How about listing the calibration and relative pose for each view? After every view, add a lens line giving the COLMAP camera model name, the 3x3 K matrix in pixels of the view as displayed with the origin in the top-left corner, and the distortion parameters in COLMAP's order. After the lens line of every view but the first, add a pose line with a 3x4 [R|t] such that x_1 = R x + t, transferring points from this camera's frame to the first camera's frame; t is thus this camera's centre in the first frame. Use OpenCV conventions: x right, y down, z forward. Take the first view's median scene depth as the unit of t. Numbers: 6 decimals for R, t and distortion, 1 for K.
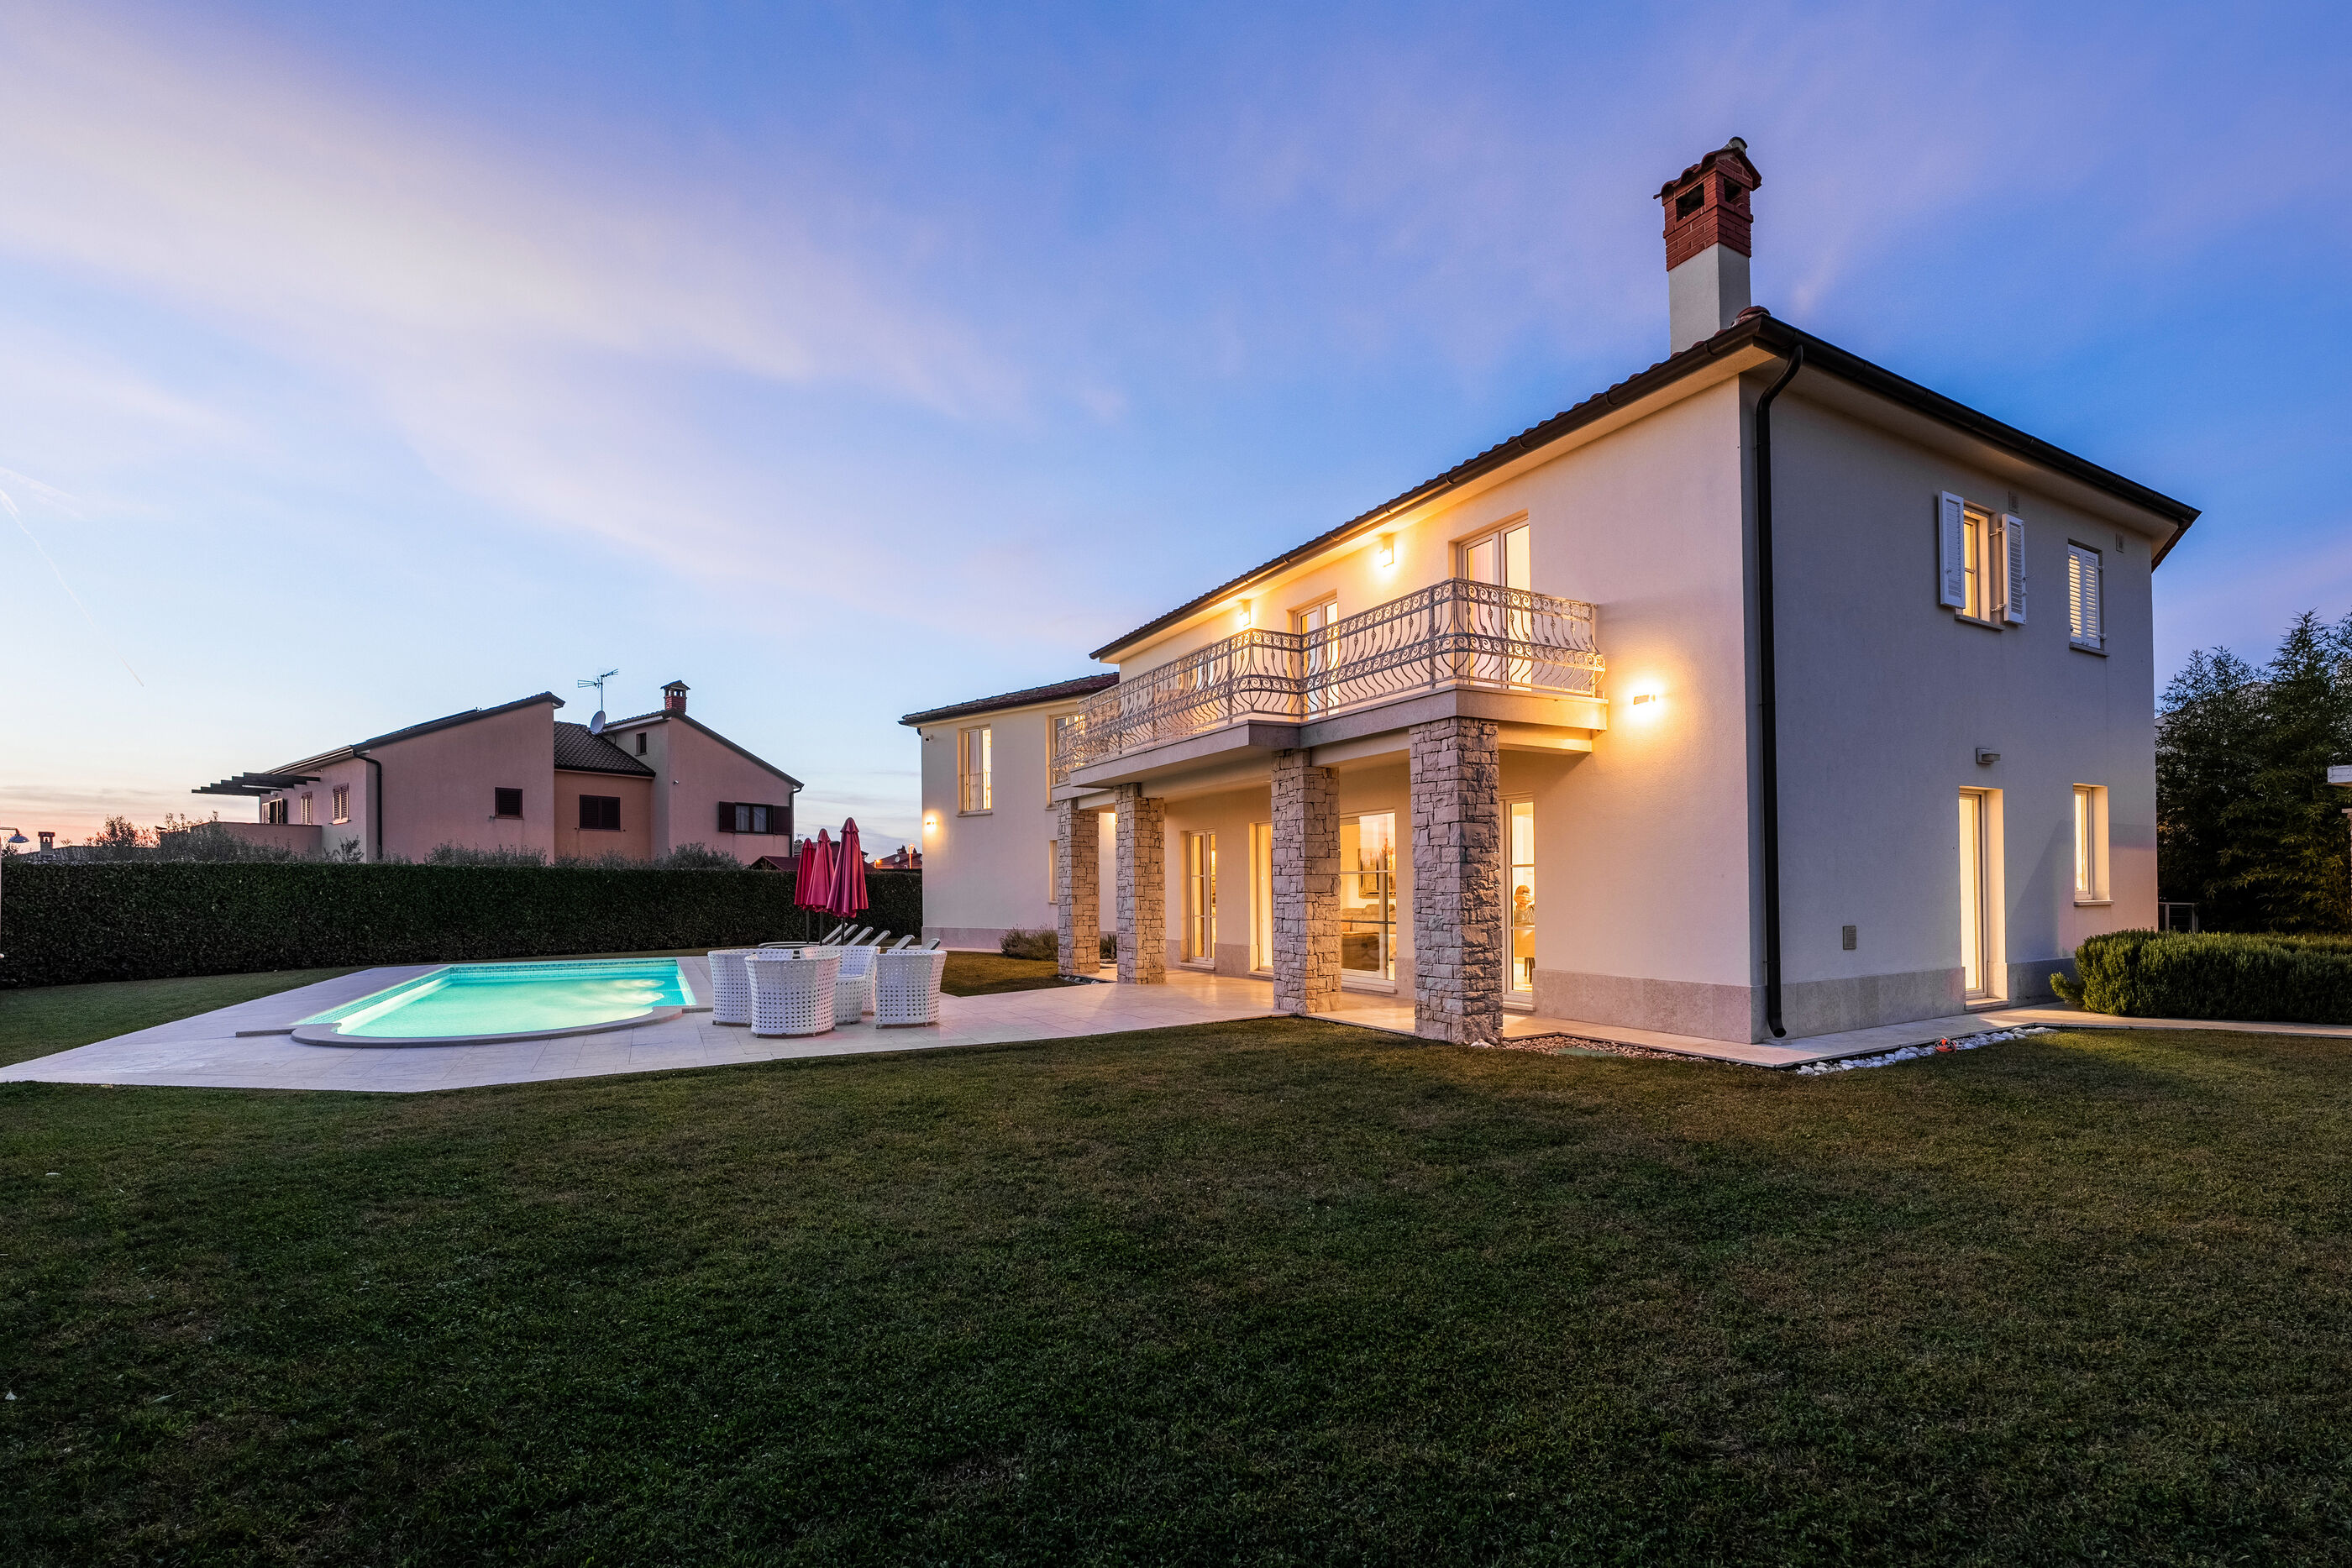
lens RADIAL K [[973.4, 0, 1171.2], [0, 973.4, 882.1], [0, 0, 1]] dist [-0.010672, -0.000372]
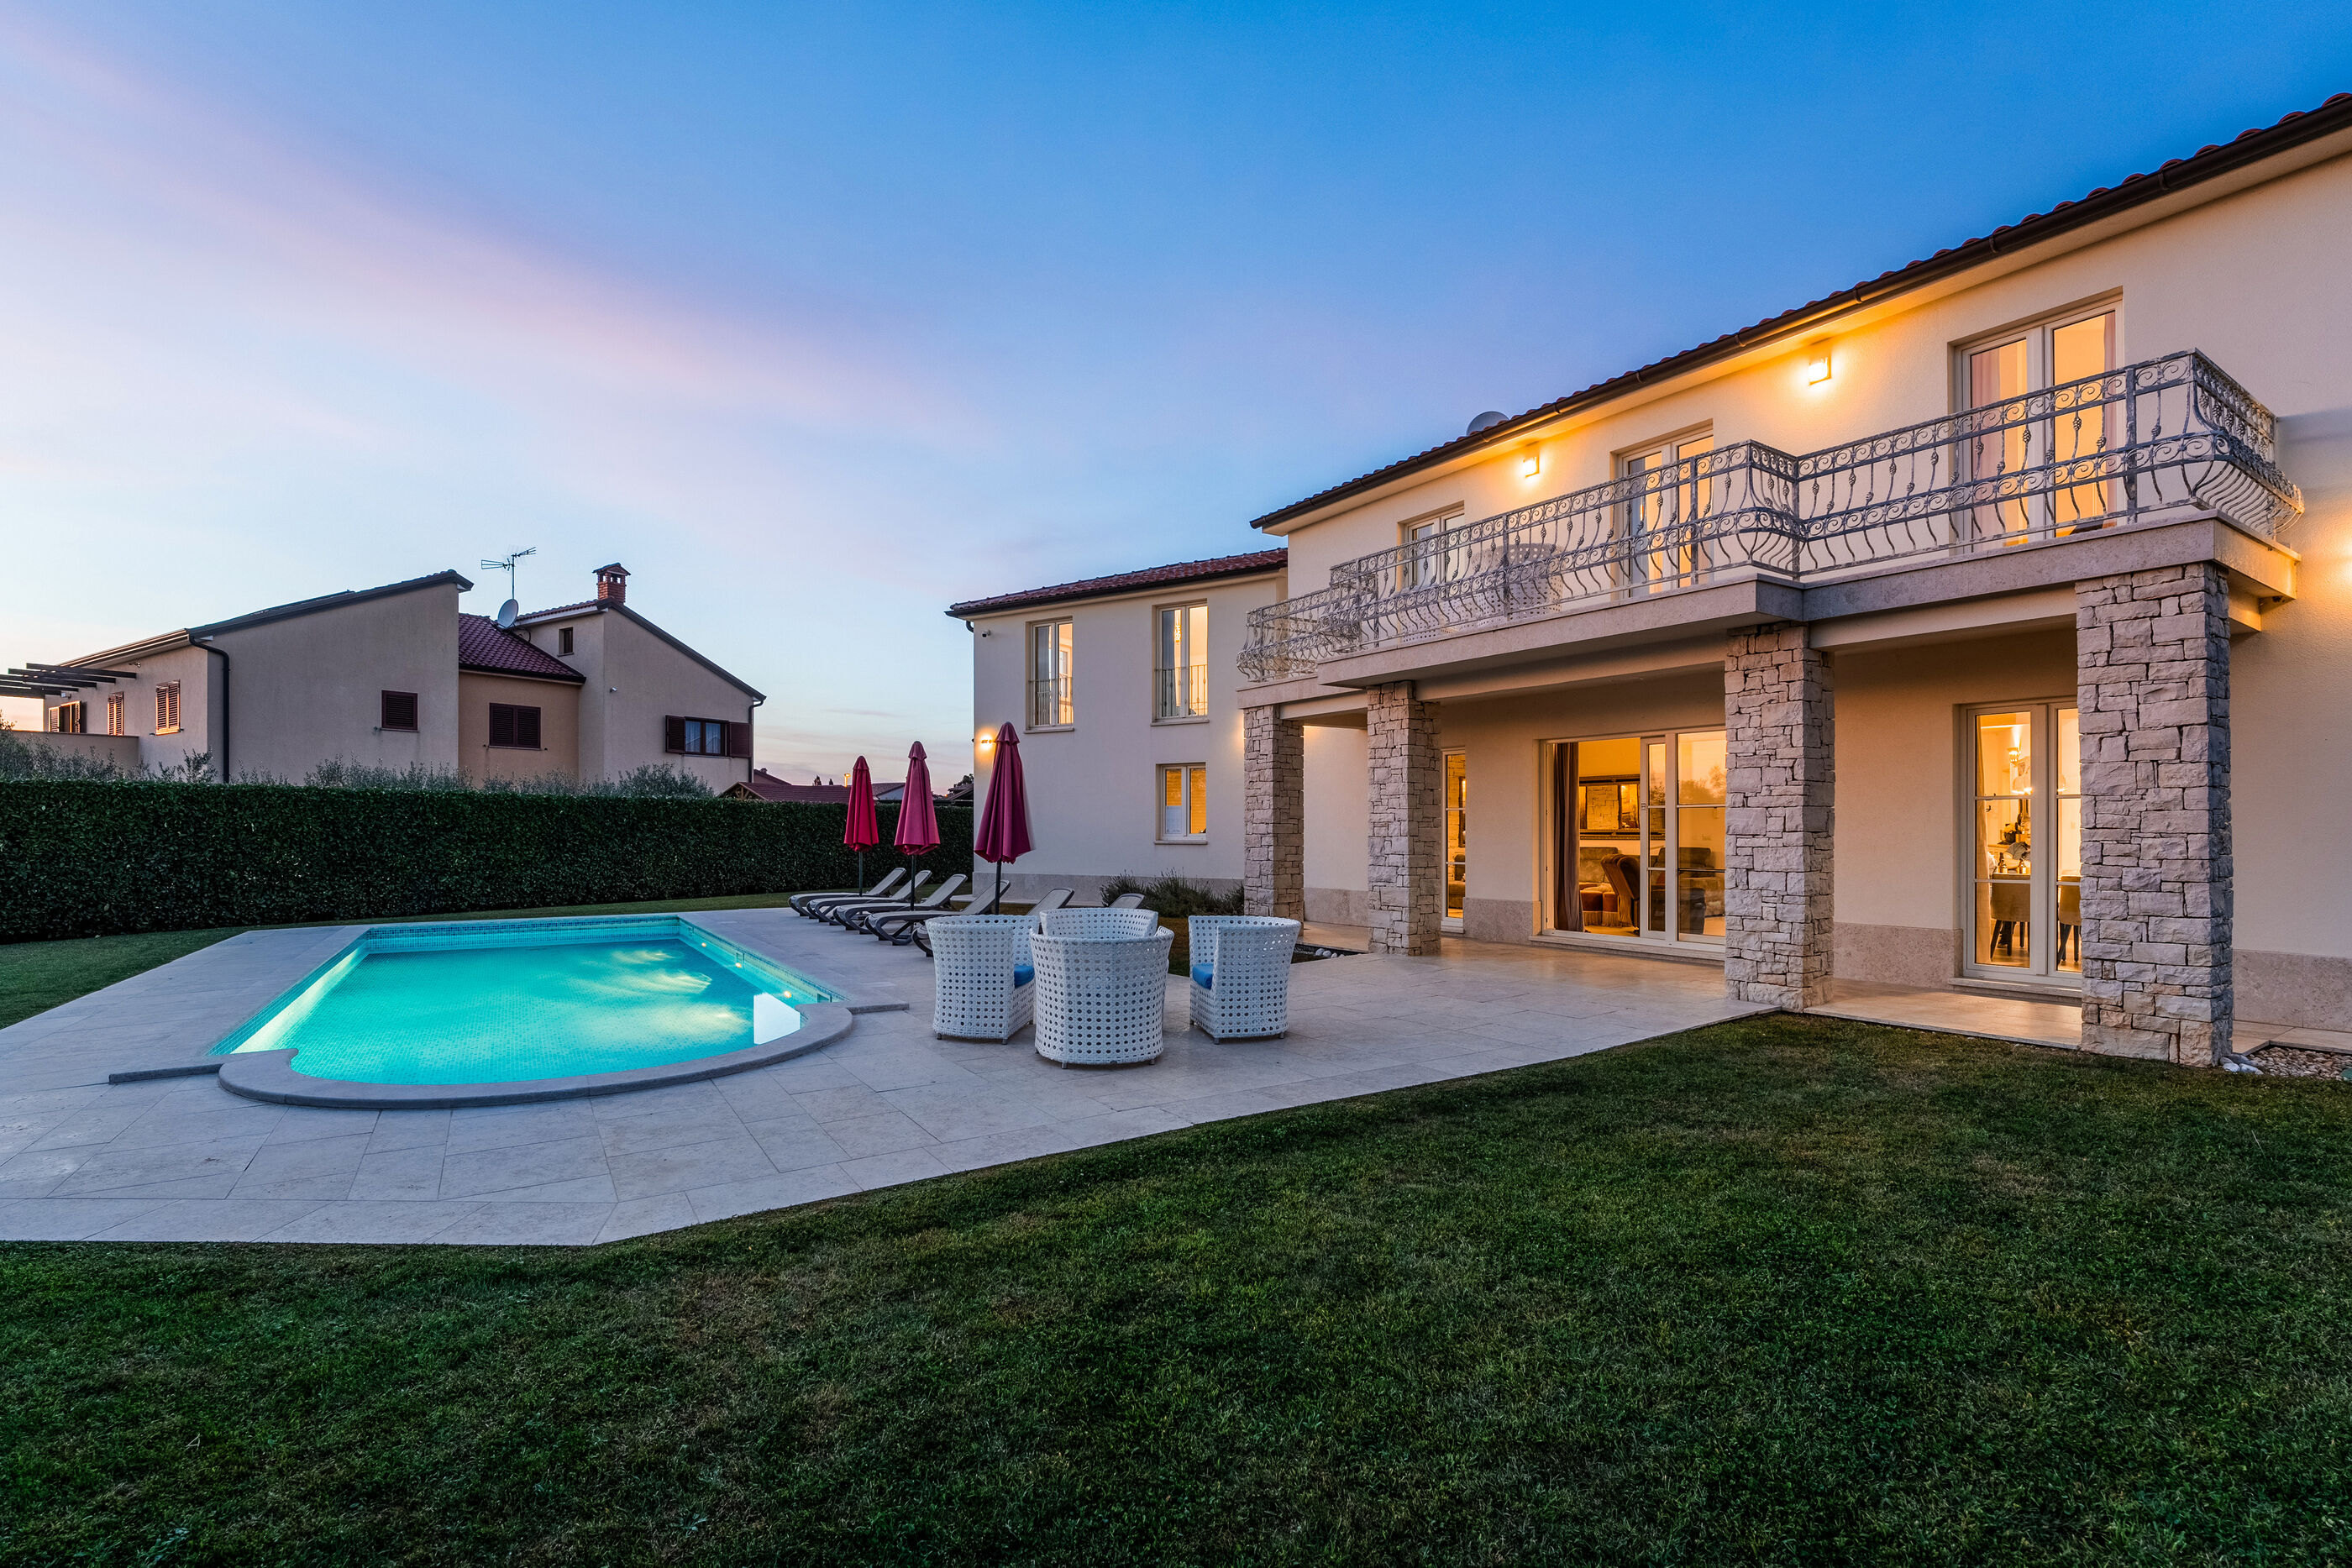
lens RADIAL K [[1048.9, 0, 1198.1], [0, 1048.9, 819.8], [0, 0, 1]] dist [-0.012166, 0.000415]
pose [[0.995456, 0.006239, 0.095022, -0.164921], [-0.006255, 0.999980, -0.000131, 0.002349], [-0.095020, -0.000464, 0.995475, 0.141784]]
